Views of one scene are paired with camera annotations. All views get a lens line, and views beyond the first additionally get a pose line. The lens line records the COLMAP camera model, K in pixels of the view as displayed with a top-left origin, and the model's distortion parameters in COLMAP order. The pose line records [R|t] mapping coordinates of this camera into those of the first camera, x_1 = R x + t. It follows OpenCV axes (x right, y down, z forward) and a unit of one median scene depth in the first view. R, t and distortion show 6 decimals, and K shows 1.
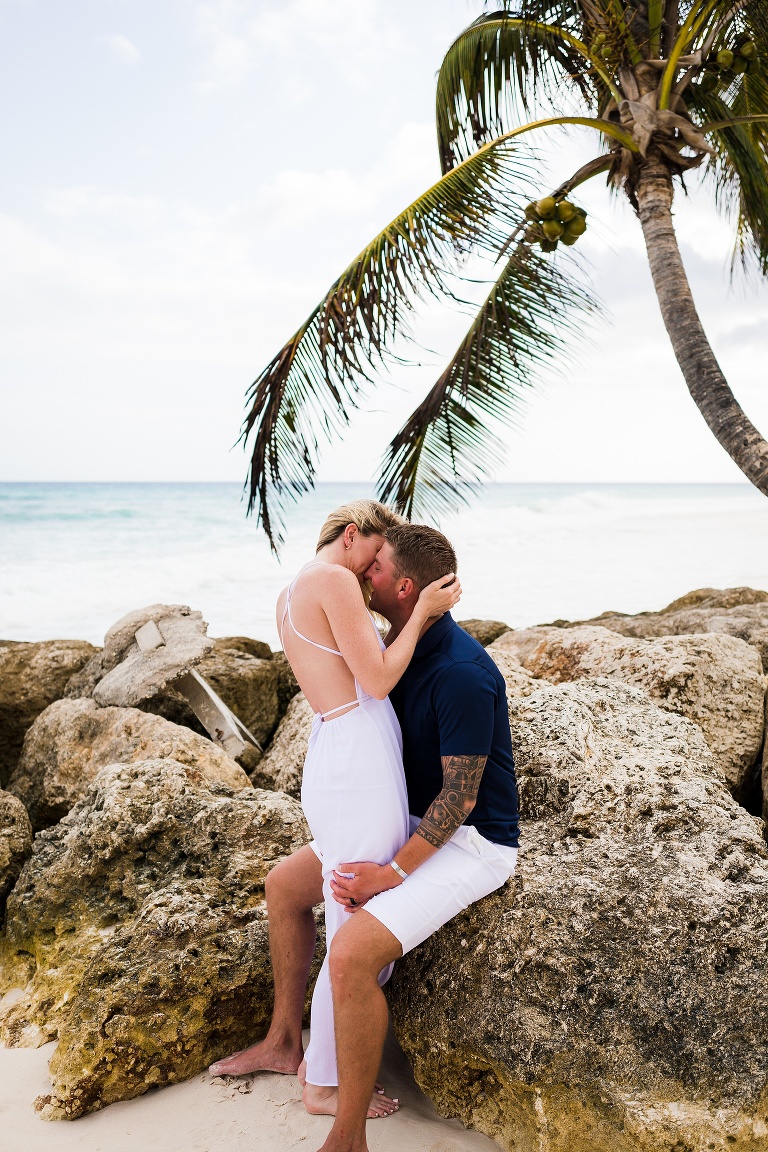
lens RADIAL K [[1099.4, 0, 384.0], [0, 1099.4, 576.0], [0, 0, 1]] dist [0.000343, -0.000314]
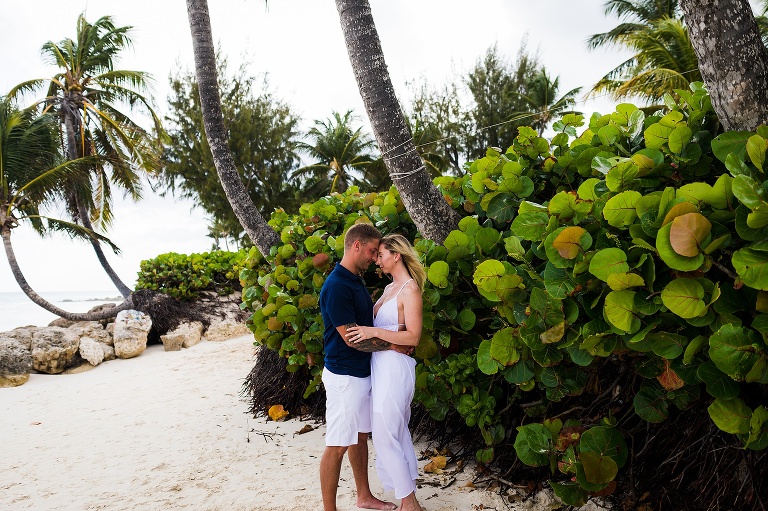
lens RADIAL K [[641.0, 0, 412.1], [0, 641.0, 253.3], [0, 0, 1]] dist [-0.016629, -0.010406]
pose [[0.677035, 0.030384, 0.735323, -0.865956], [0.073368, 0.991383, -0.108517, 0.203343], [-0.732284, 0.127419, 0.668972, -3.123895]]
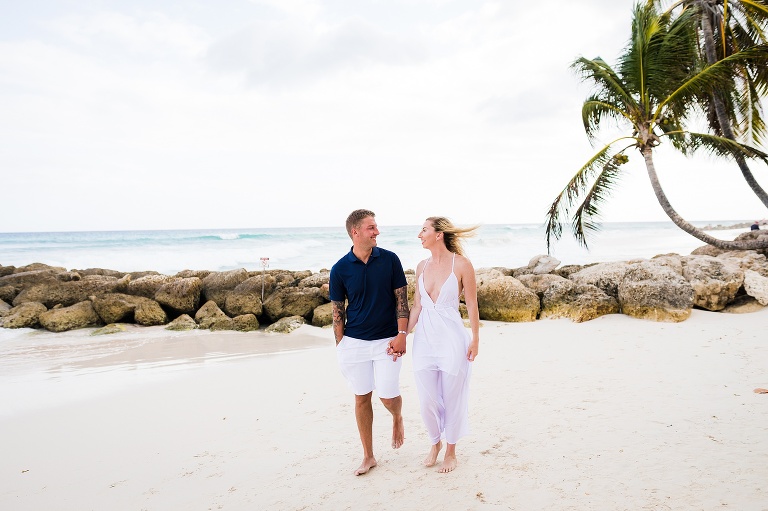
lens RADIAL K [[628.7, 0, 383.6], [0, 628.7, 249.9], [0, 0, 1]] dist [-0.003284, 0.006428]
pose [[0.996417, -0.013683, -0.083459, -0.895111], [0.009726, 0.998818, -0.047631, 0.176054], [0.084012, 0.046648, 0.995372, -2.282644]]
